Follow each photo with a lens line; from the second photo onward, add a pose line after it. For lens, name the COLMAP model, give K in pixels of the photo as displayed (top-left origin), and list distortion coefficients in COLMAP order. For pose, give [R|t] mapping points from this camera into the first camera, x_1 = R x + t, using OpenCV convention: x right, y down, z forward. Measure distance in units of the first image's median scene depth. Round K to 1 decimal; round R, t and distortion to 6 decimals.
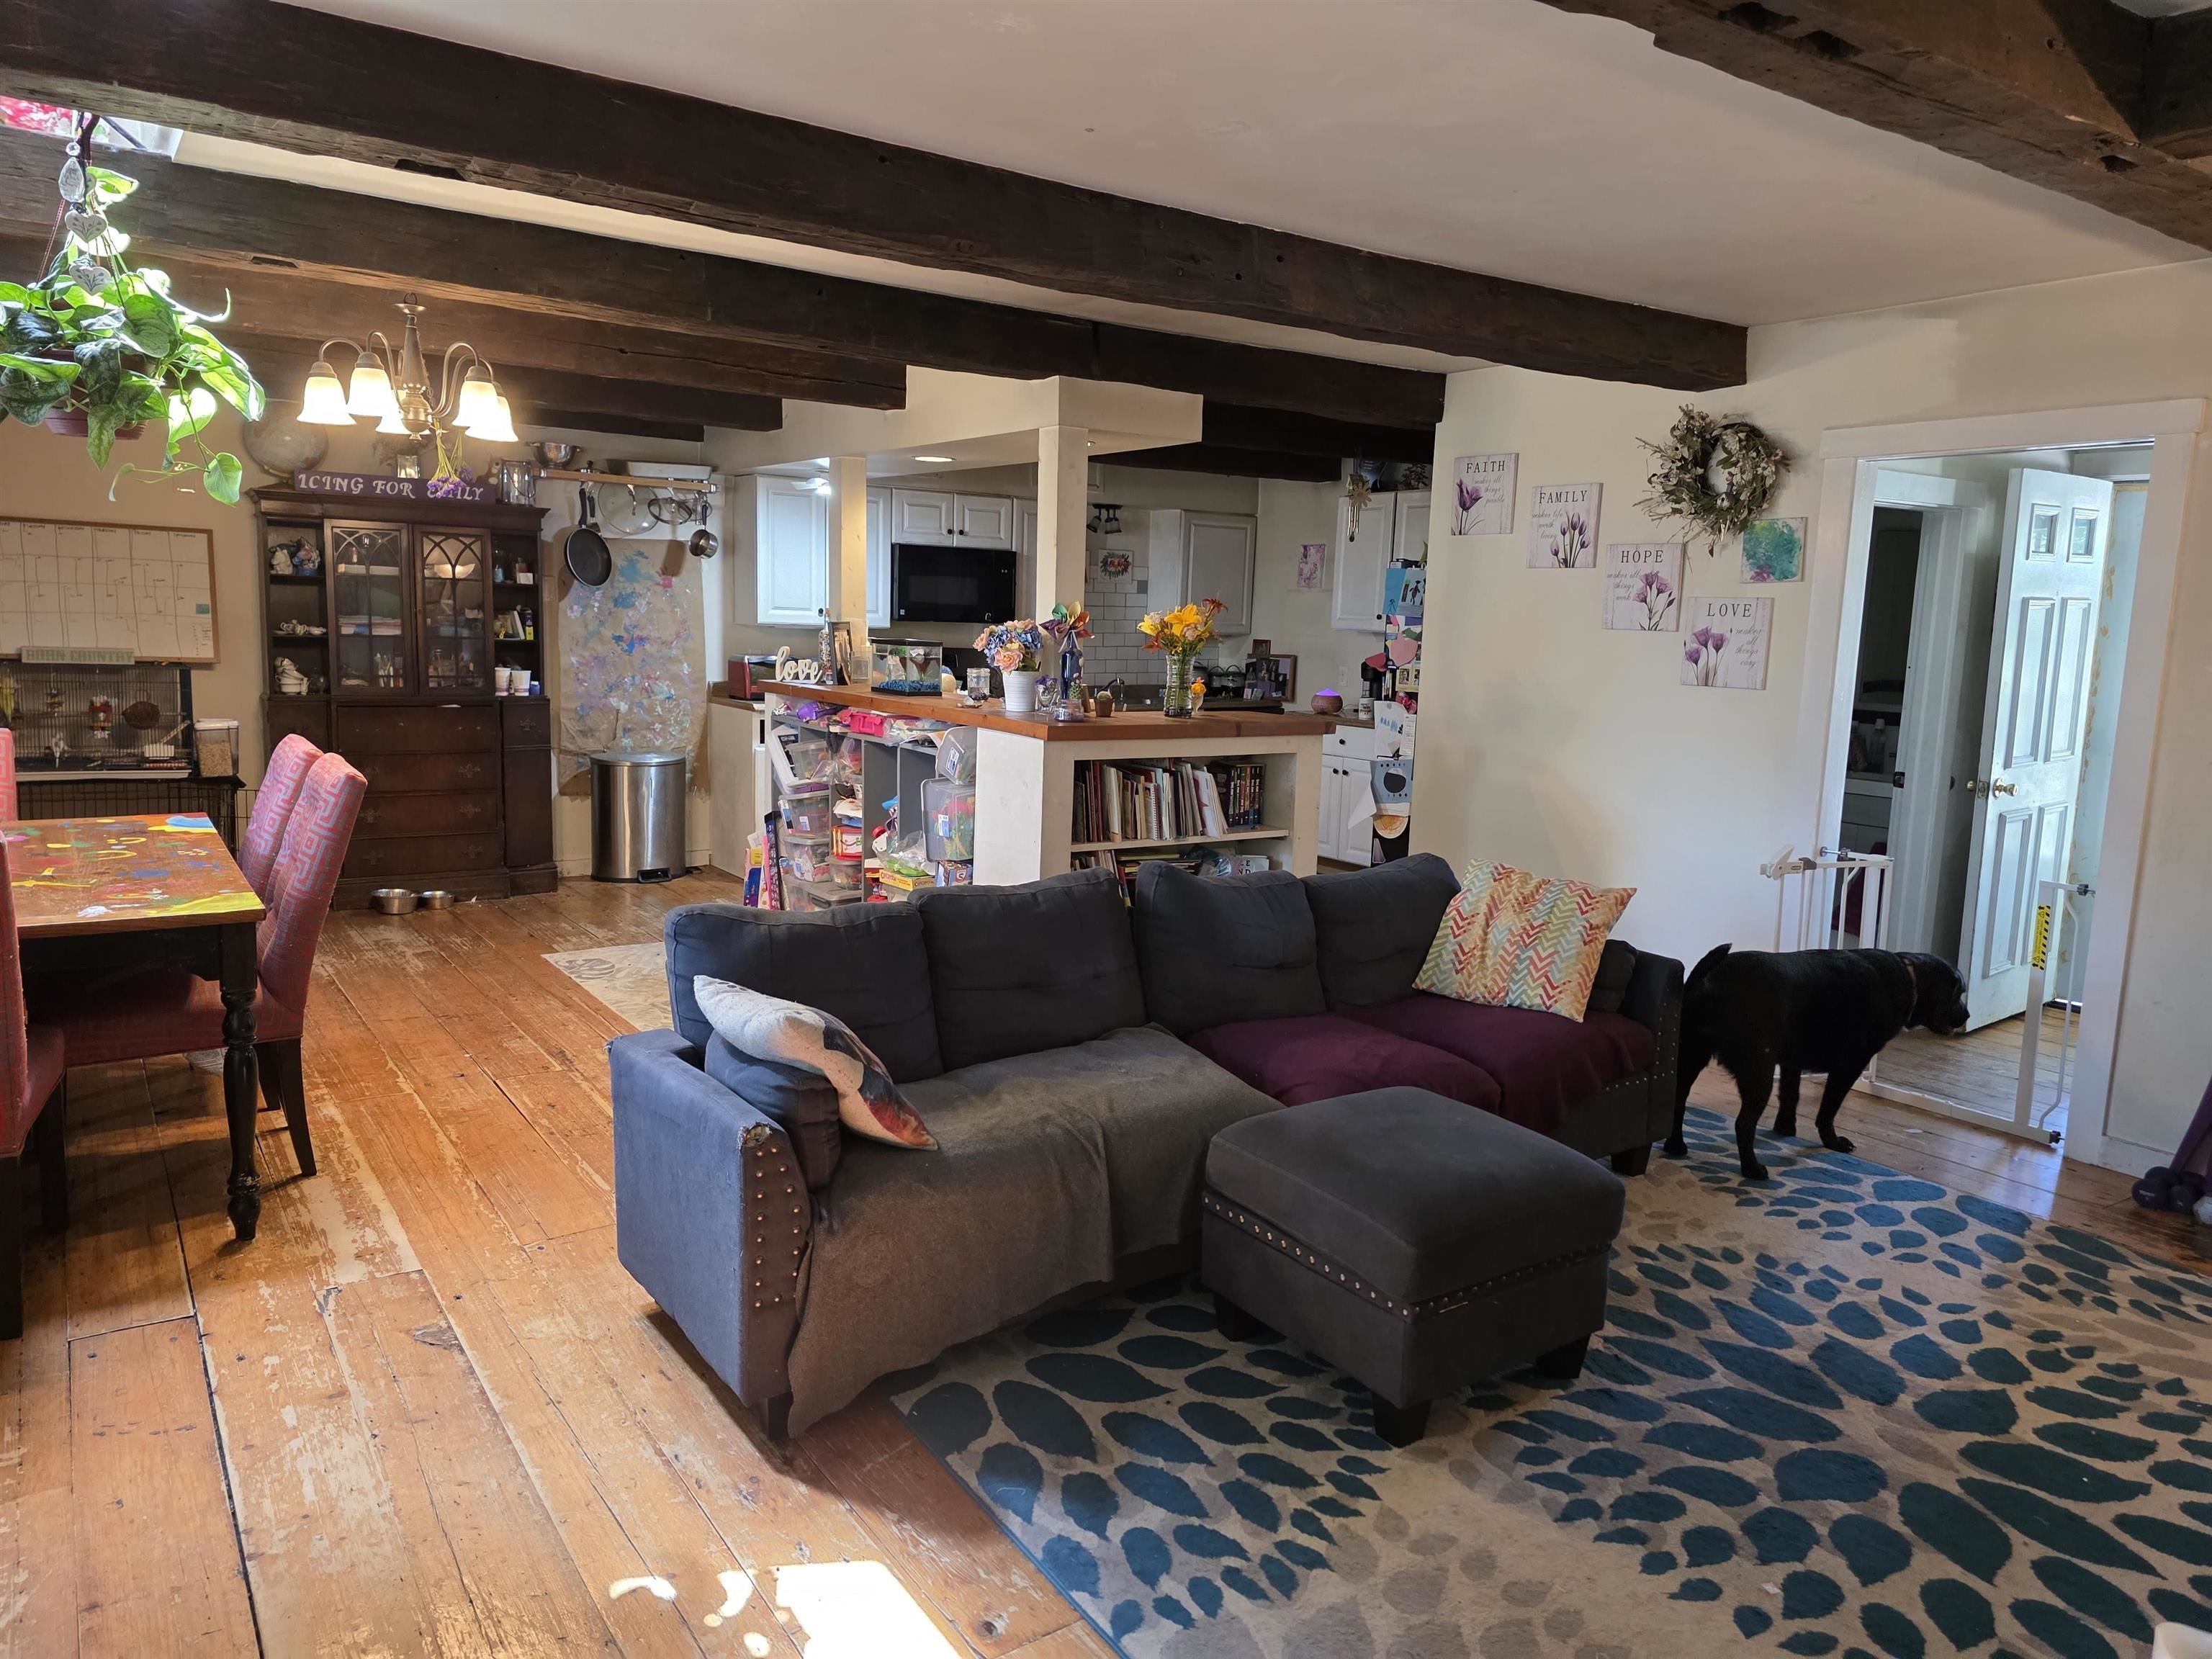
lens RADIAL K [[1491.5, 0, 1097.5], [0, 1491.5, 831.1], [0, 0, 1]] dist [0.027537, -0.006855]
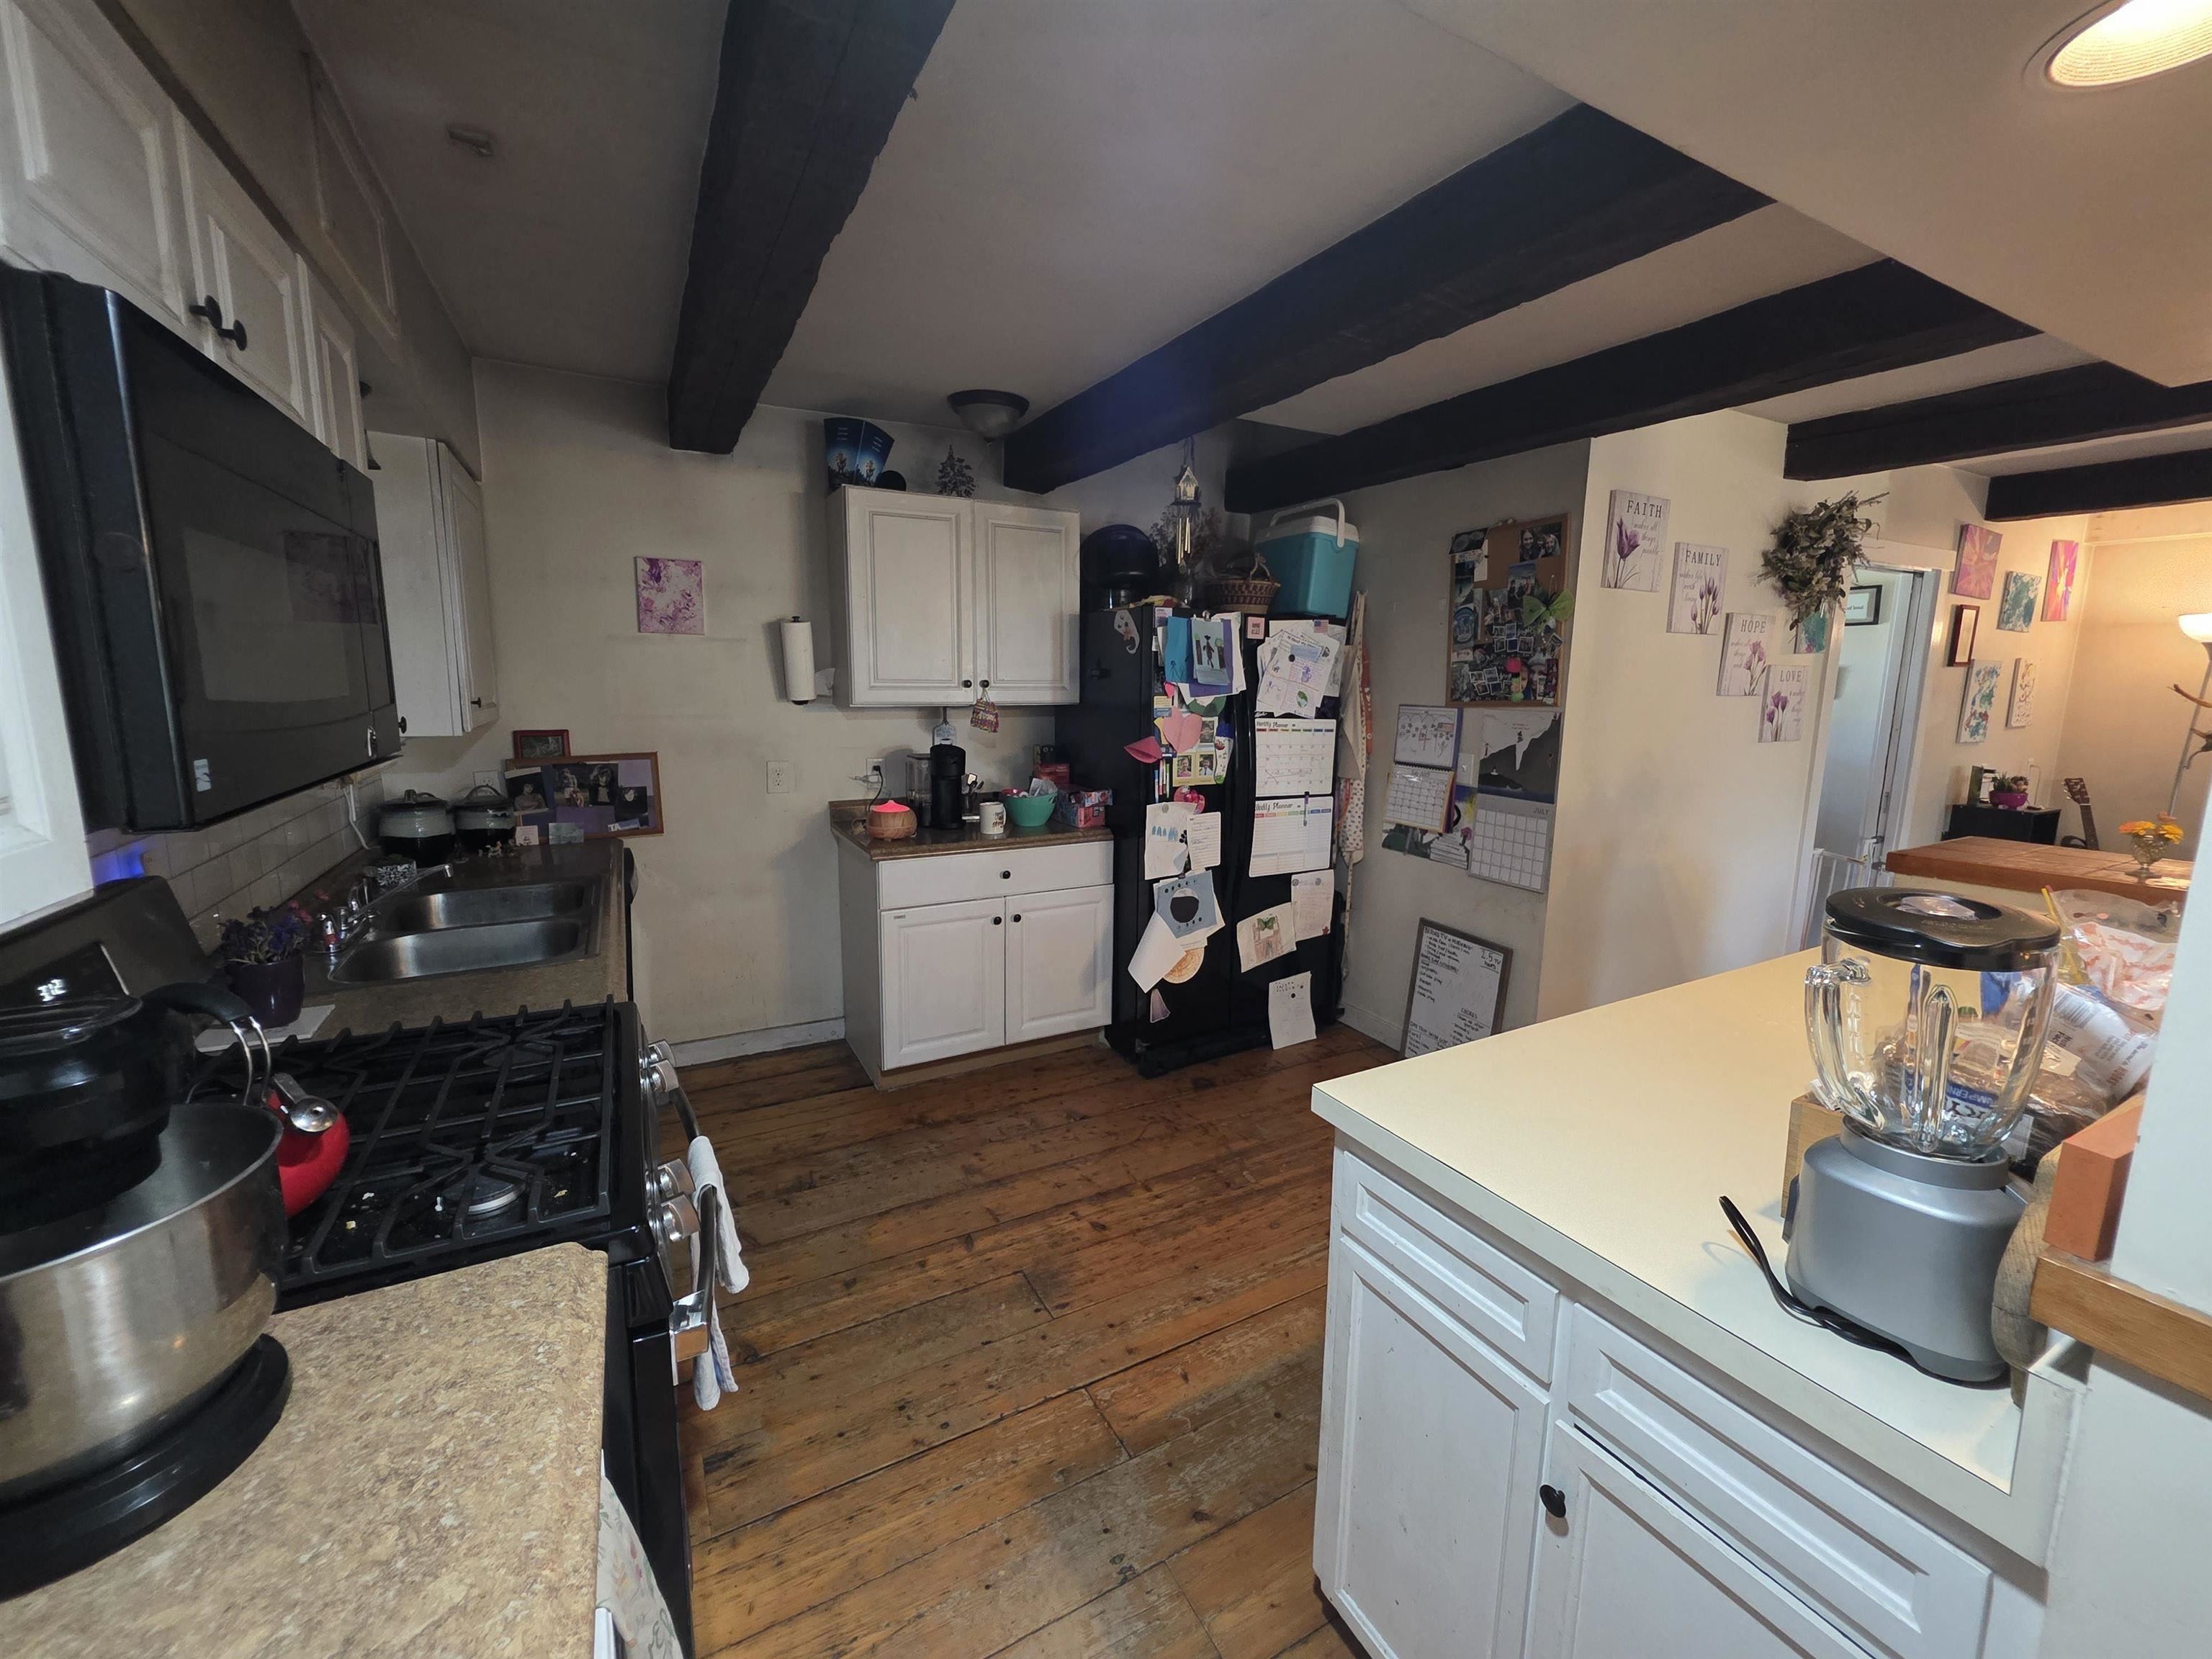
lens RADIAL K [[888.5, 0, 1108.0], [0, 888.5, 814.6], [0, 0, 1]] dist [0.002172, 0.000136]
pose [[0.109108, -0.182247, 0.977180, -0.201917], [0.140932, 0.975955, 0.166283, -0.138722], [-0.983989, 0.119573, 0.132169, 0.862015]]
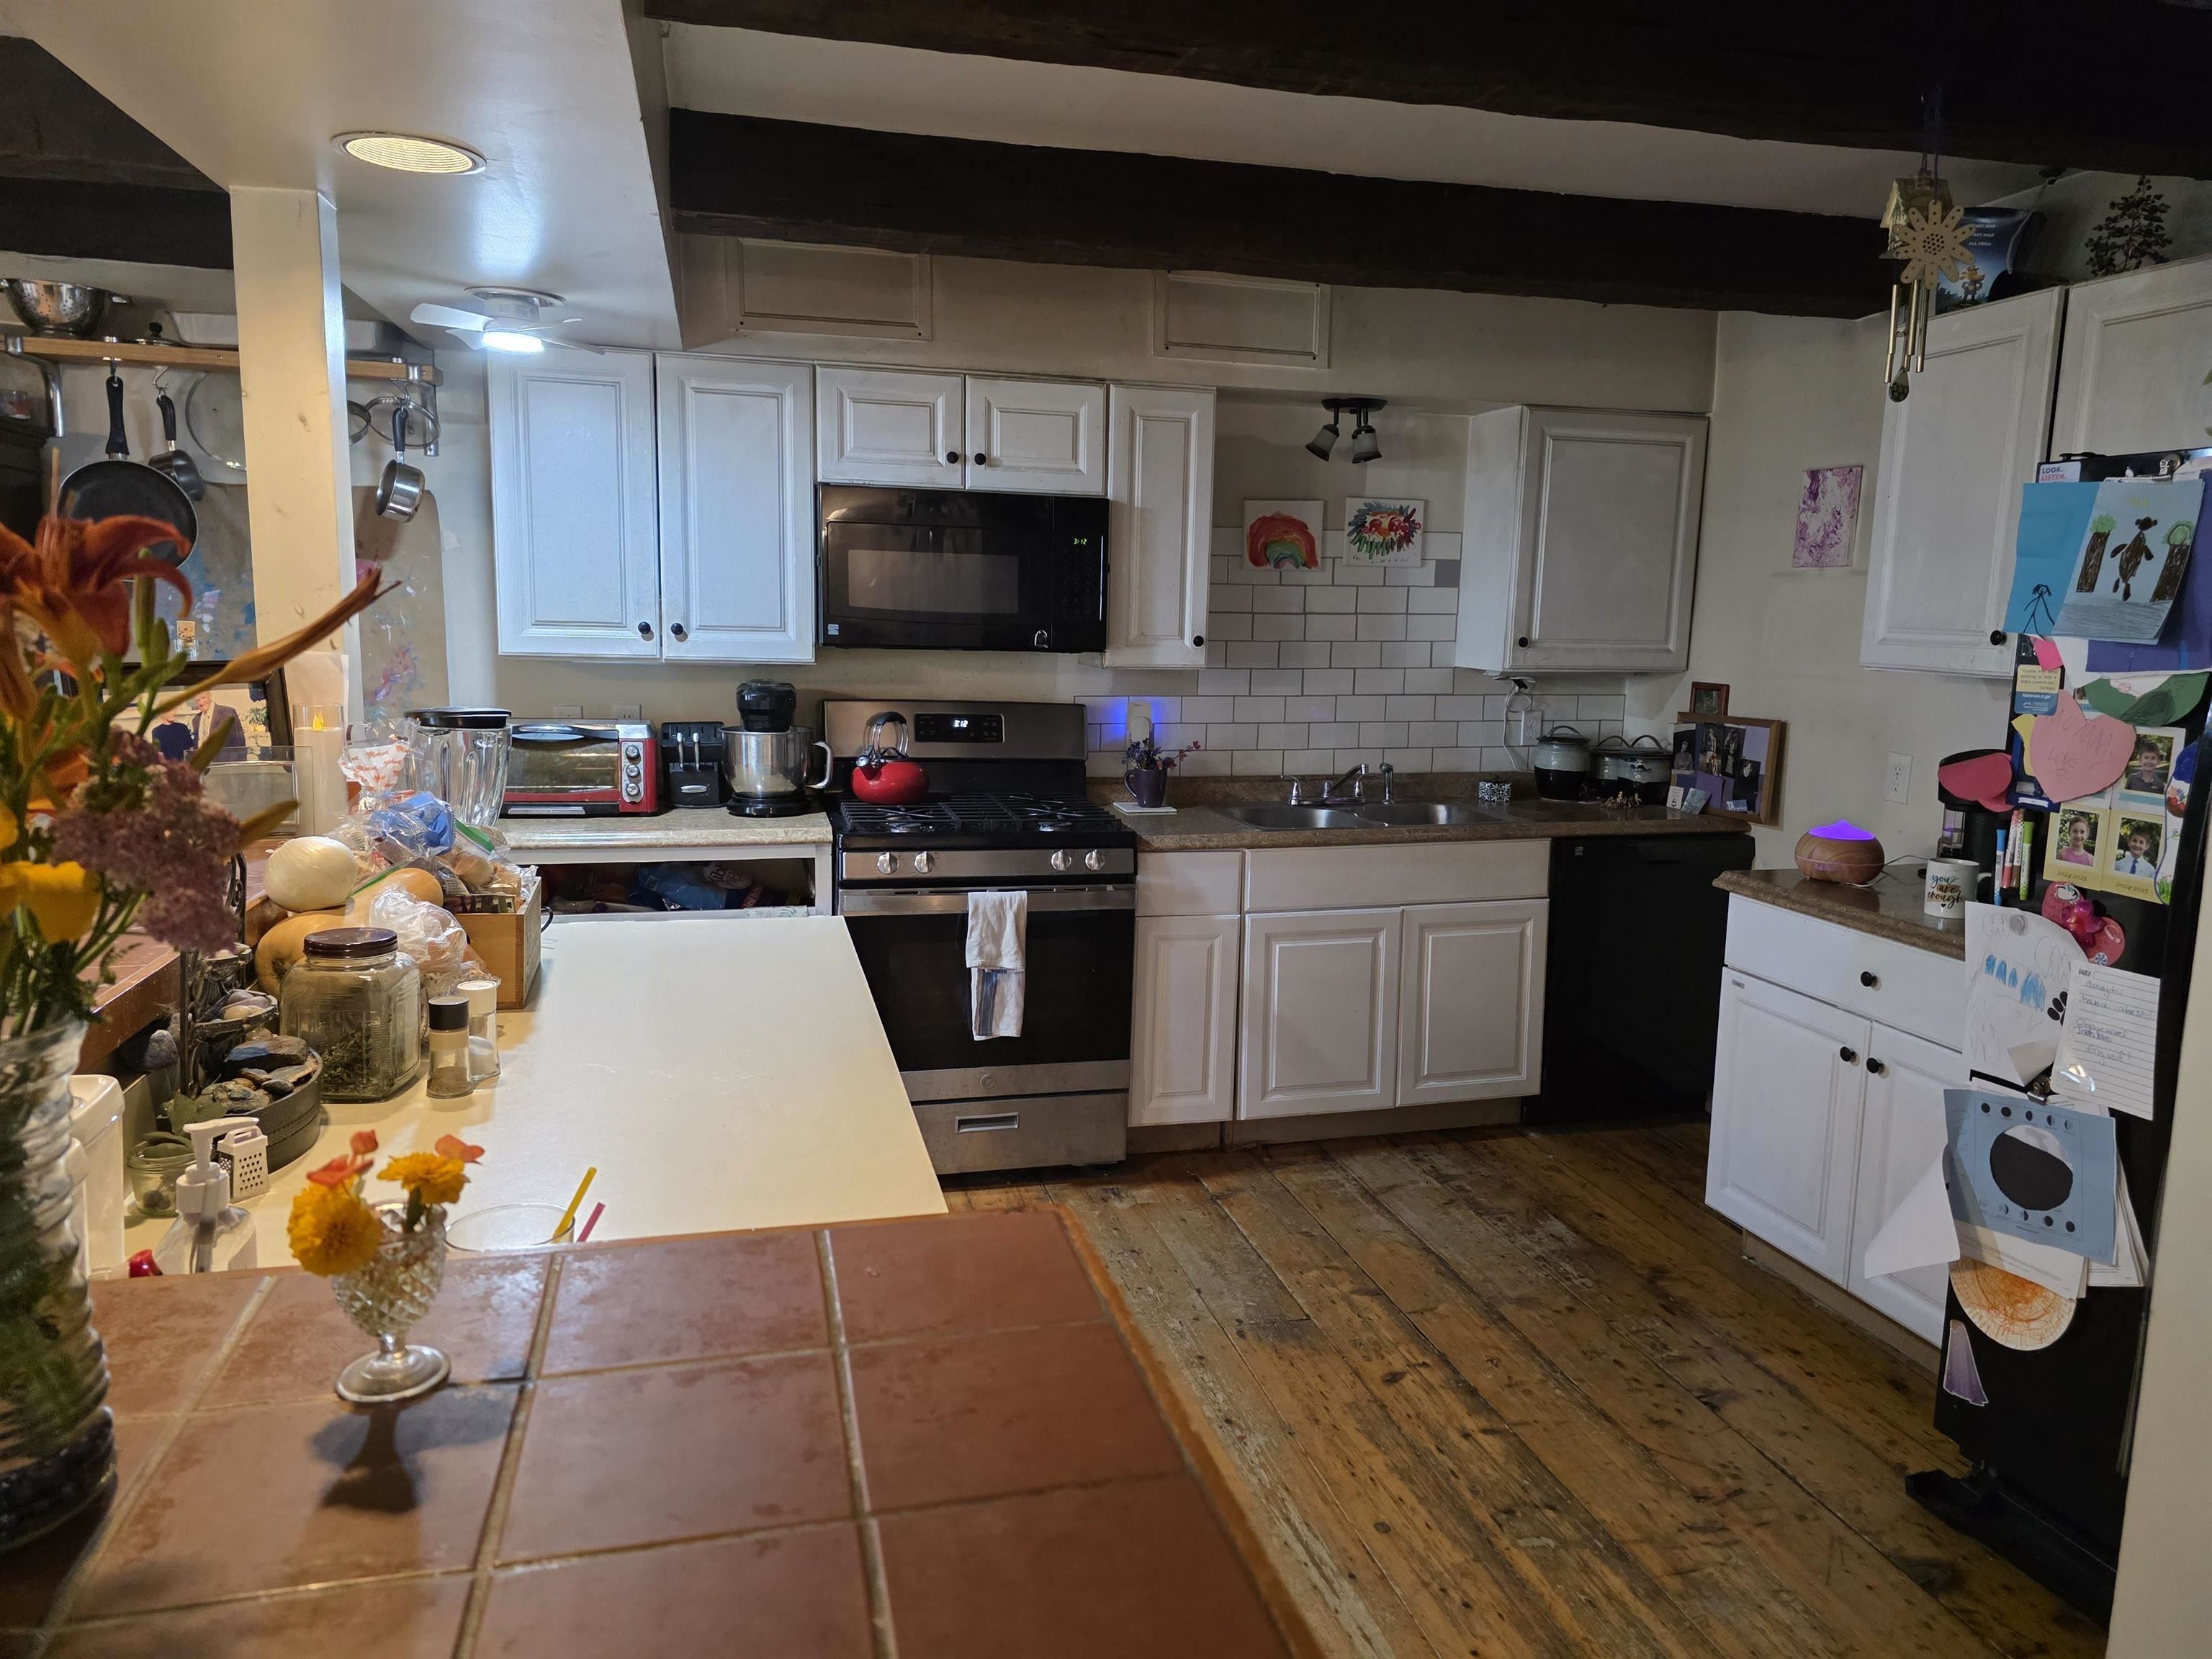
lens RADIAL K [[1491.5, 0, 1110.7], [0, 1491.5, 810.1], [0, 0, 1]] dist [0.027537, -0.006855]
pose [[0.936065, 0.039474, -0.349606, 0.112454], [-0.046465, 0.998852, -0.011629, -0.084484], [0.348746, 0.027130, 0.936825, 0.565478]]
